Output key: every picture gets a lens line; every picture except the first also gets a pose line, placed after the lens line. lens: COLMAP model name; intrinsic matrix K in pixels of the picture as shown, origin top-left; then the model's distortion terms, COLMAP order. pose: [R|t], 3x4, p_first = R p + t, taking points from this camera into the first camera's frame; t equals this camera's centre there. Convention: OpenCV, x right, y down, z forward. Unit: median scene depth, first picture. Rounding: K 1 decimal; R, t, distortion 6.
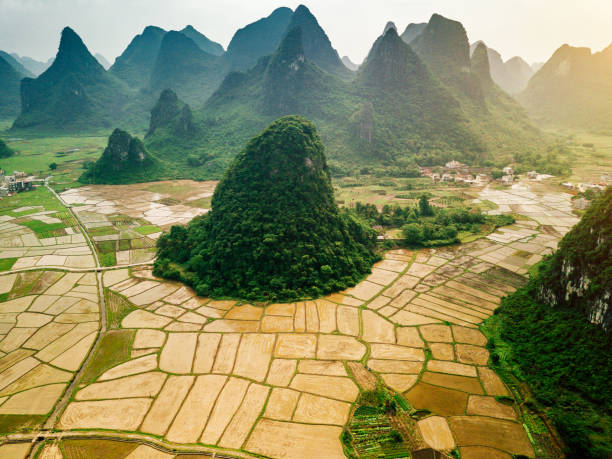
lens RADIAL K [[467.5, 0, 305.4], [0, 467.5, 240.7], [0, 0, 1]] dist [0.024926, 0.002269]
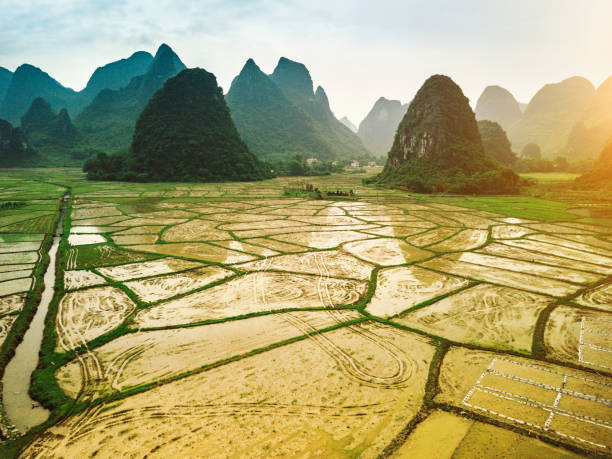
lens RADIAL K [[484.3, 0, 305.7], [0, 484.3, 251.2], [0, 0, 1]] dist [0.012177, 0.004556]
pose [[0.949549, -0.051744, 0.309320, -0.213159], [0.098926, 0.985360, -0.138849, 0.504233], [-0.297607, 0.162444, 0.940767, -0.283744]]
